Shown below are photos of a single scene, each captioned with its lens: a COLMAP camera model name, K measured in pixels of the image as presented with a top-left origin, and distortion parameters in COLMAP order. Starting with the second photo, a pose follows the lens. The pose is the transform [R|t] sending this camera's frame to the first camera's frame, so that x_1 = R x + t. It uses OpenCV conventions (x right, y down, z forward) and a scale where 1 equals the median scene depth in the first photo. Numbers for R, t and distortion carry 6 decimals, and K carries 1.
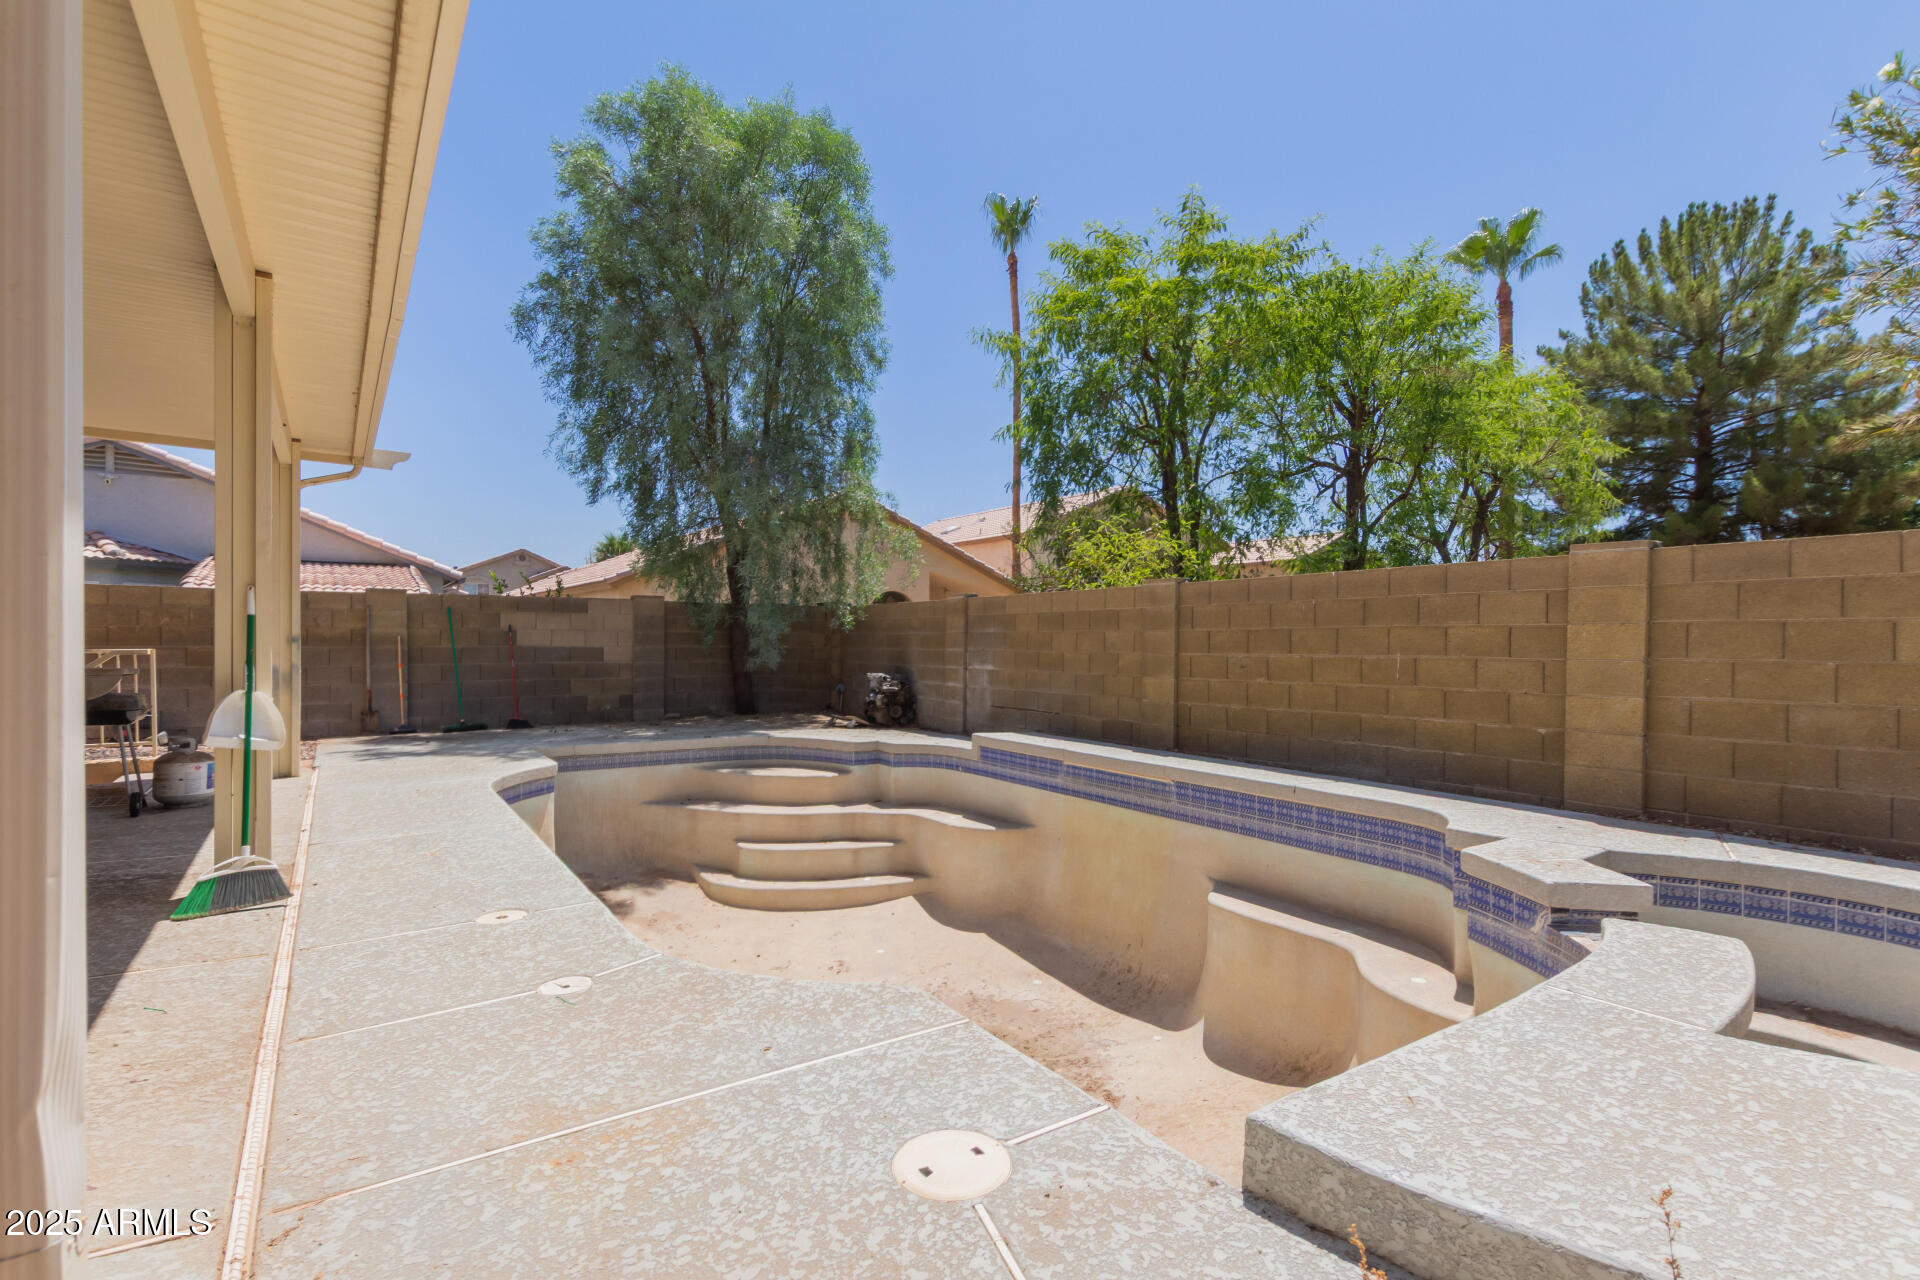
lens RADIAL K [[926.9, 0, 983.4], [0, 926.9, 653.9], [0, 0, 1]] dist [0.015984, -0.000015]
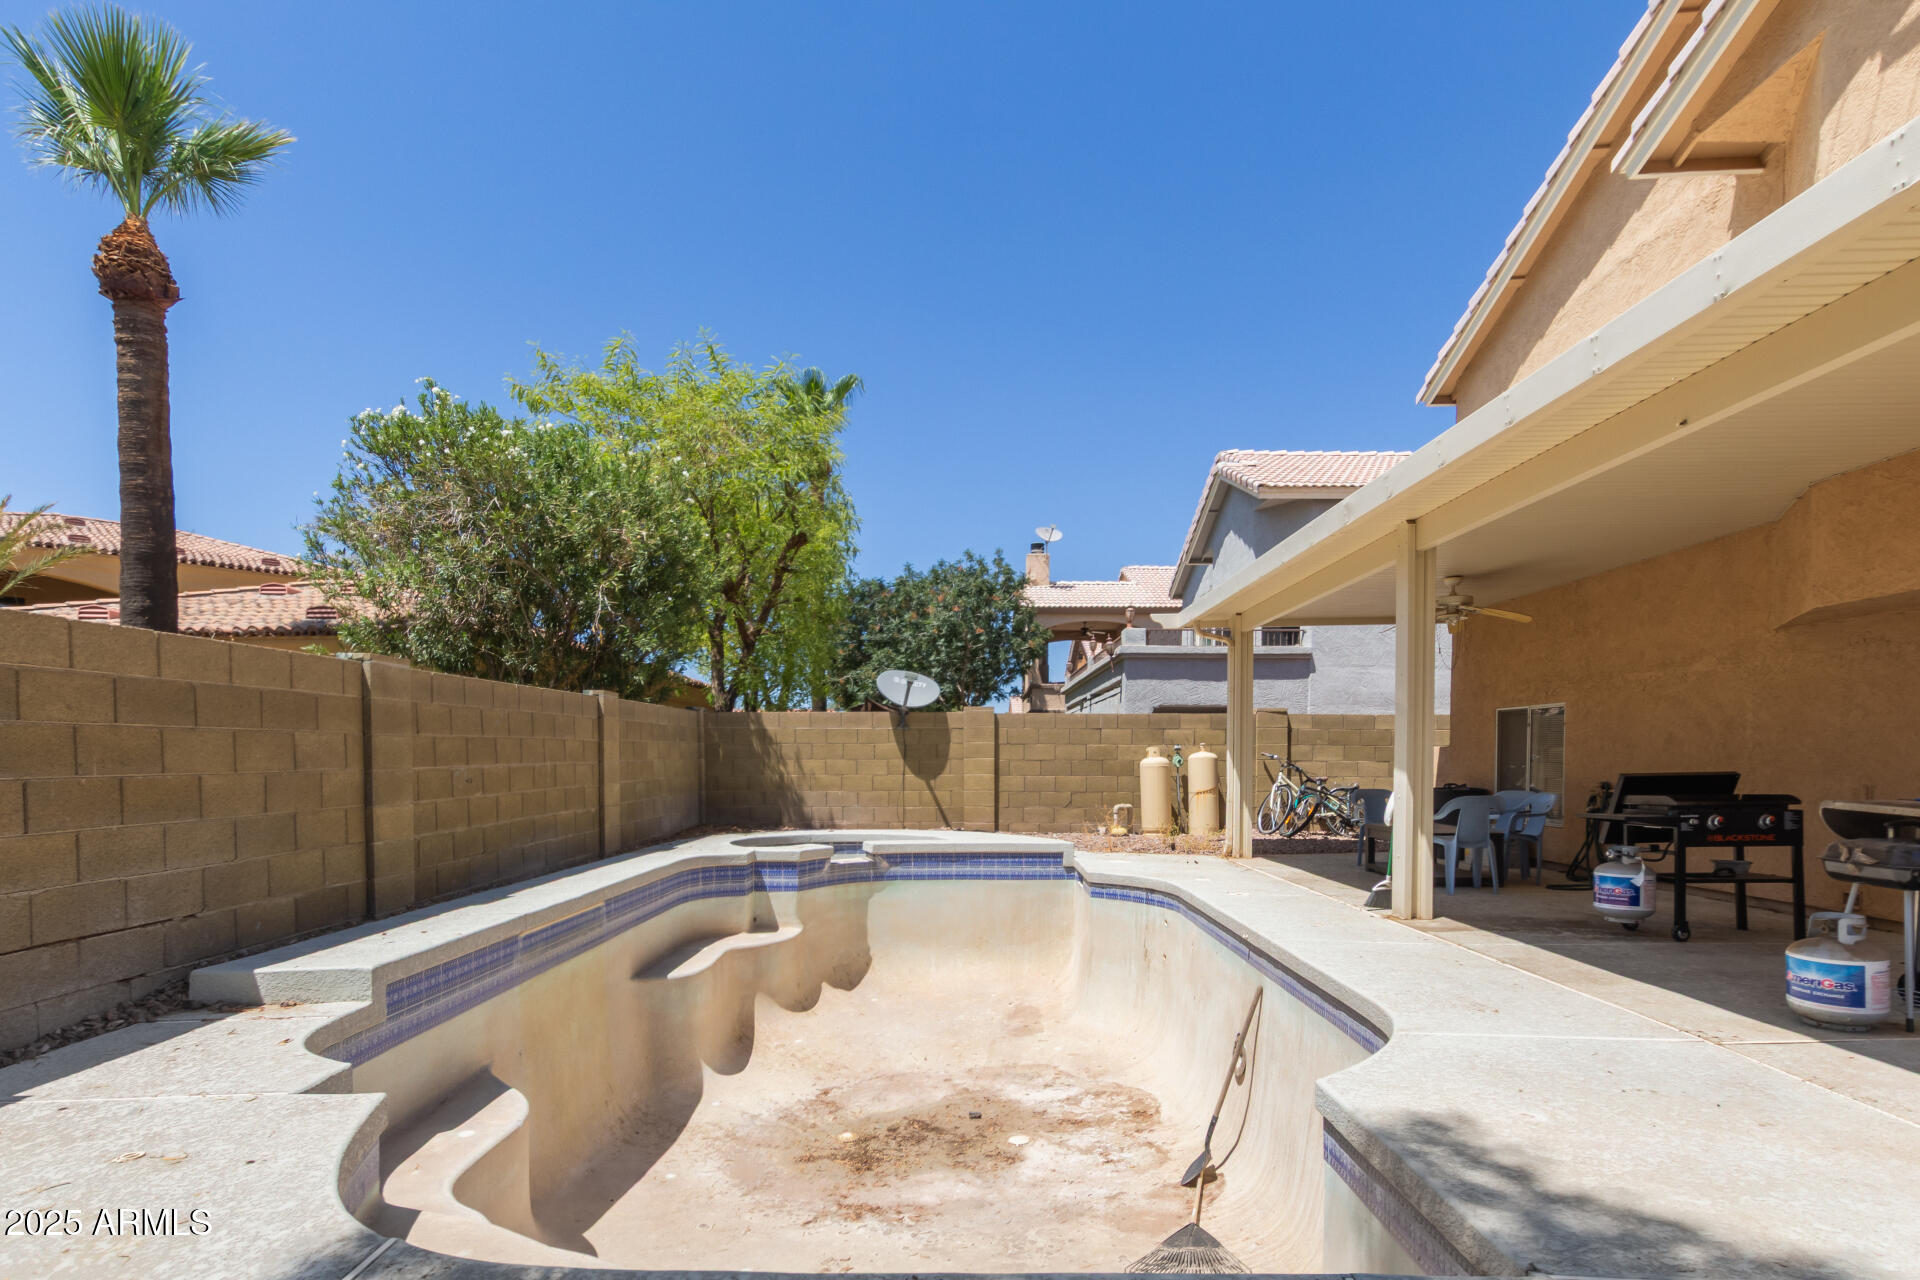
lens RADIAL K [[939.6, 0, 967.9], [0, 939.6, 778.5], [0, 0, 1]] dist [0.011265, -0.001011]
pose [[-0.813243, -0.022637, 0.581483, -0.504872], [0.001165, 0.999178, 0.040527, -0.019122], [-0.581923, 0.033636, -0.812548, 1.224995]]
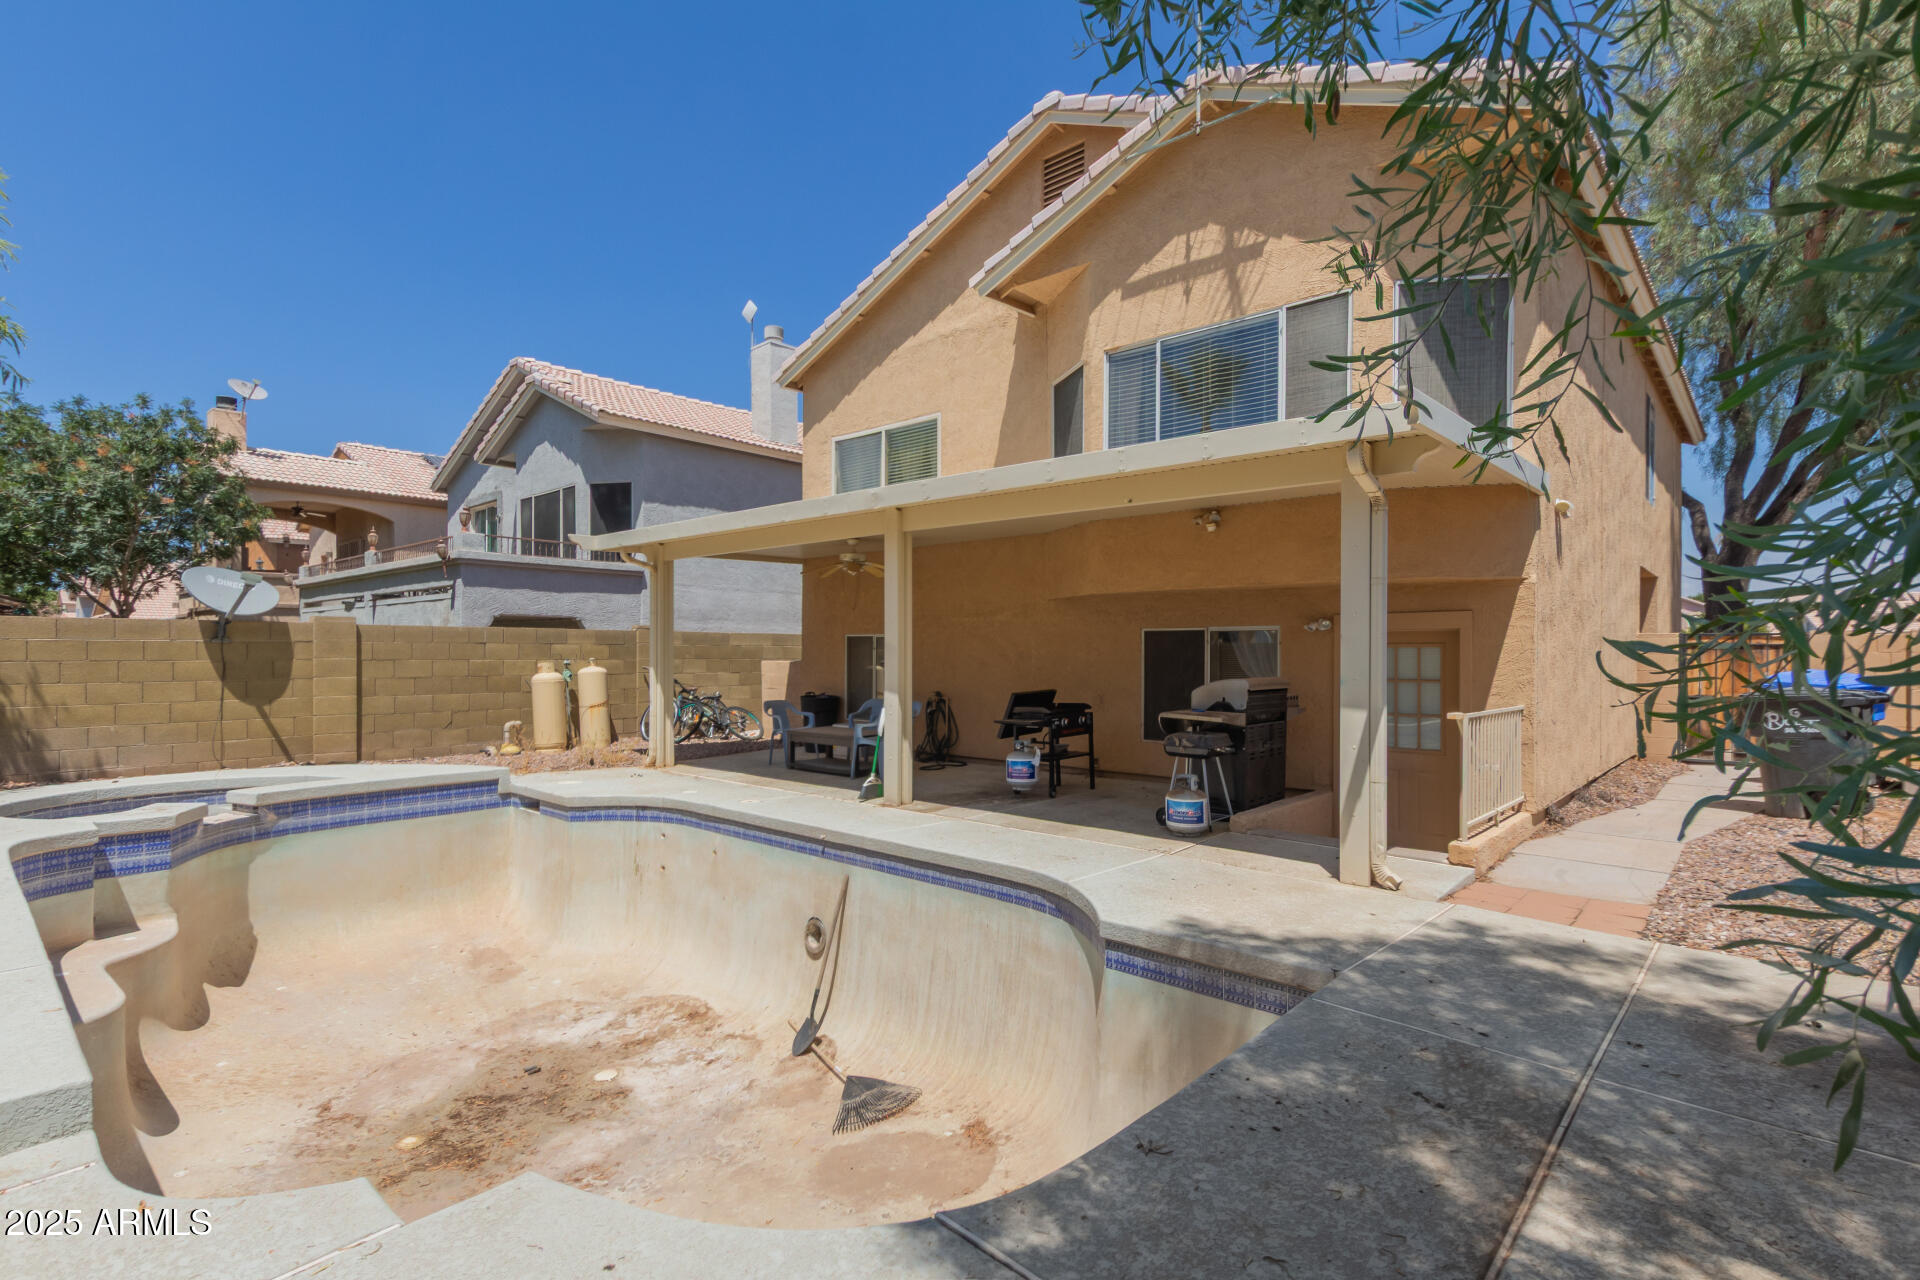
lens RADIAL K [[914.5, 0, 926.3], [0, 914.5, 647.1], [0, 0, 1]] dist [0.017251, -0.000580]
pose [[-0.980814, -0.011253, -0.194622, -0.211141], [-0.013721, 0.999842, 0.011336, -0.053941], [0.194464, 0.013789, -0.980813, 1.365916]]
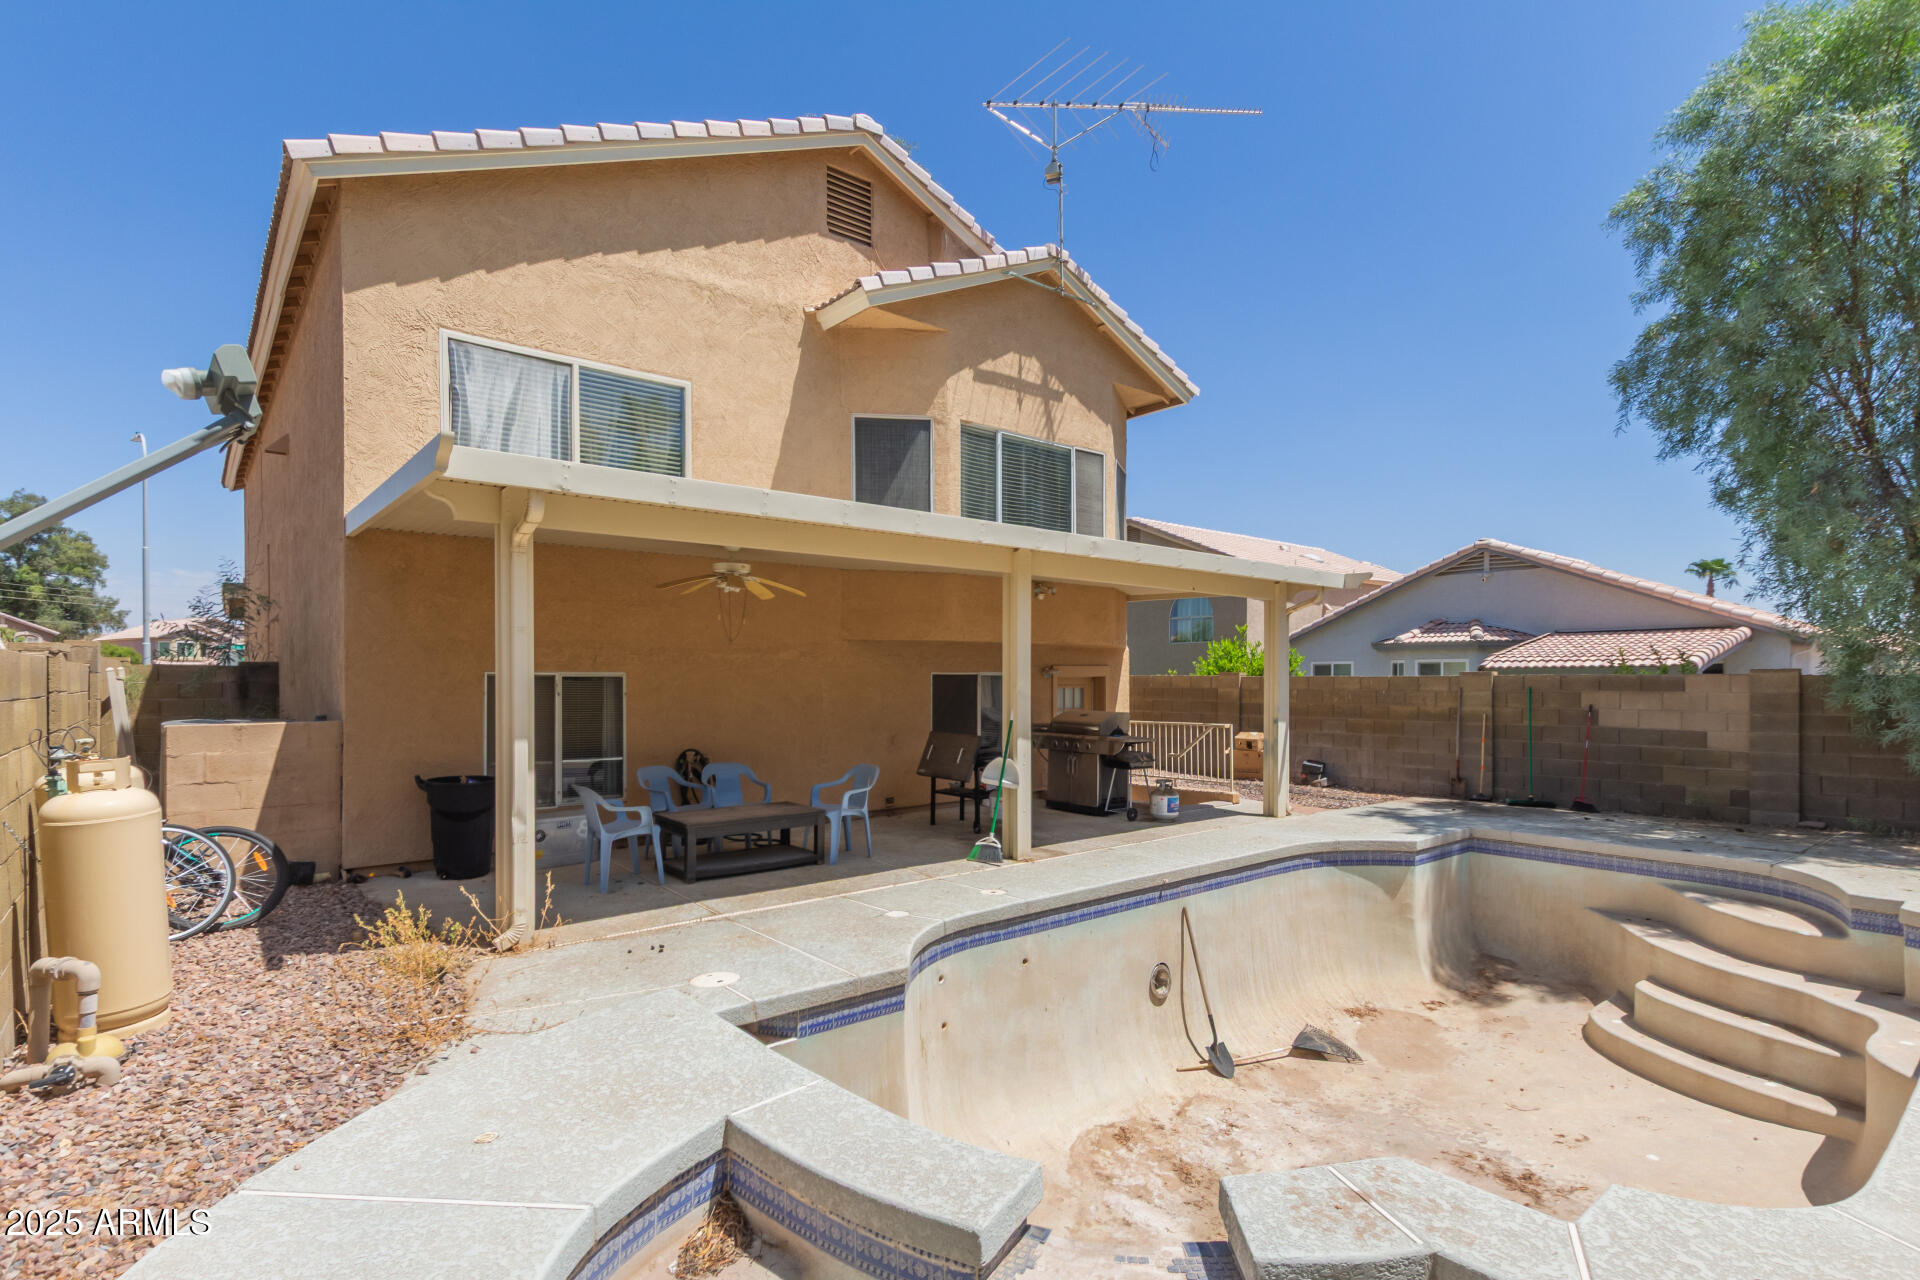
lens RADIAL K [[959.1, 0, 947.5], [0, 959.1, 683.3], [0, 0, 1]] dist [0.014414, -0.000672]
pose [[0.069930, -0.001351, -0.997551, 0.558085], [-0.015489, 0.999877, -0.002440, -0.049768], [0.997432, 0.015622, 0.069901, 0.316328]]
